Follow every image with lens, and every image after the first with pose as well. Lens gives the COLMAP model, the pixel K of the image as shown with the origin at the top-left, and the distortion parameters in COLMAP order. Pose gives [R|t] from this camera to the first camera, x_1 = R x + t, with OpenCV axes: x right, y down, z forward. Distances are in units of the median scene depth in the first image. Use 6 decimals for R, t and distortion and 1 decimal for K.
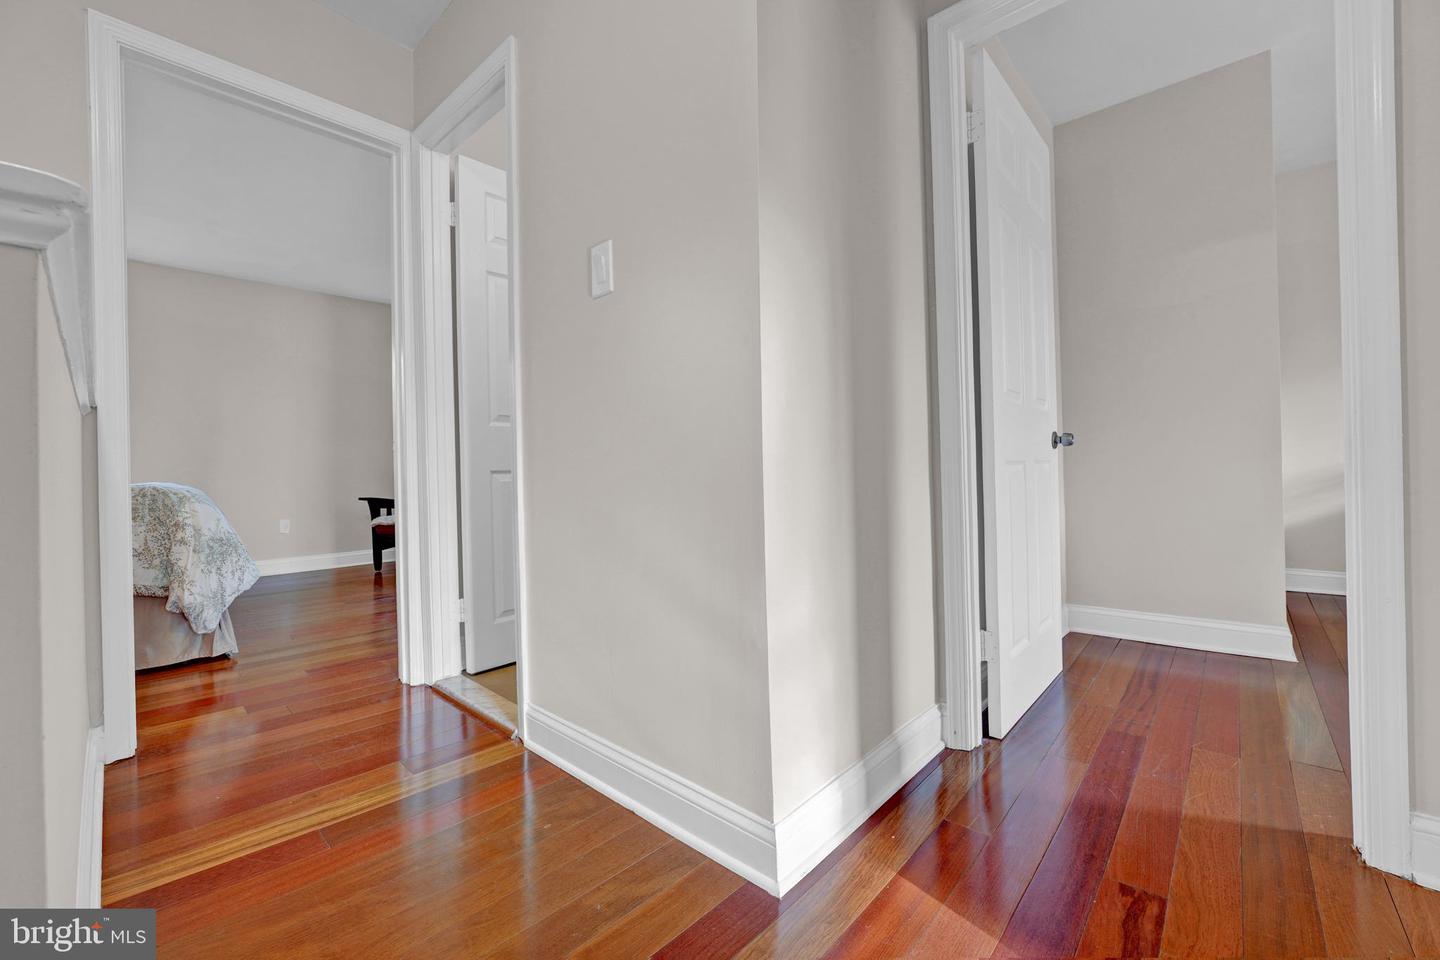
lens RADIAL K [[578.5, 0, 722.6], [0, 578.5, 477.3], [0, 0, 1]] dist [-0.020207, 0.000072]
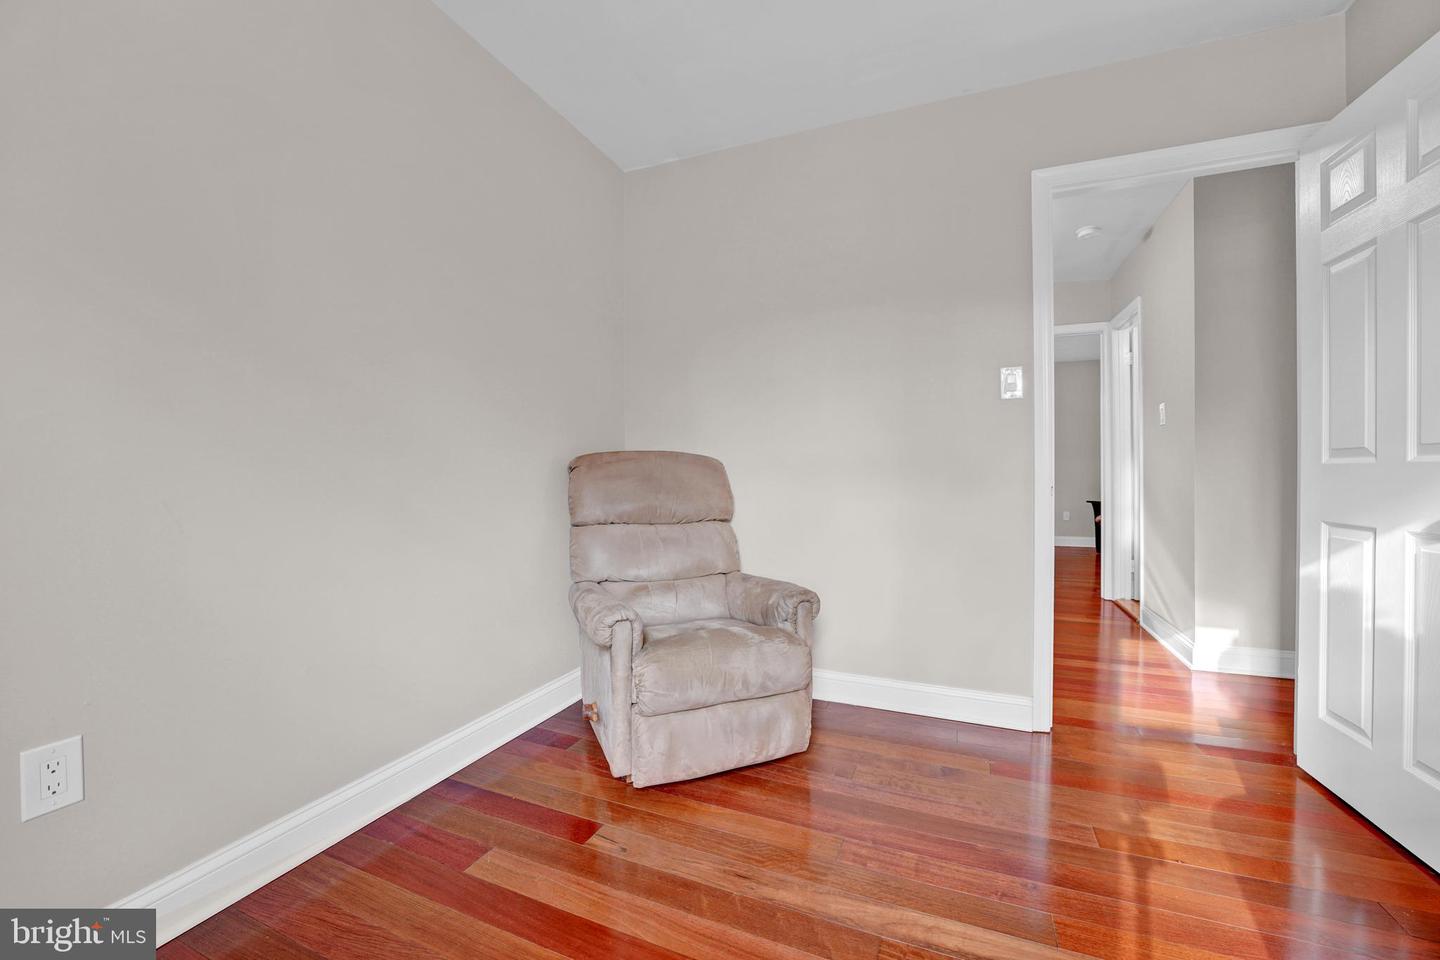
lens RADIAL K [[578.5, 0, 719.3], [0, 578.5, 482.0], [0, 0, 1]] dist [-0.020207, 0.000072]
pose [[0.323975, 0.017286, -0.945908, 0.918631], [-0.008839, 0.999845, 0.015244, -0.068015], [0.946024, 0.003422, 0.324078, -0.939637]]
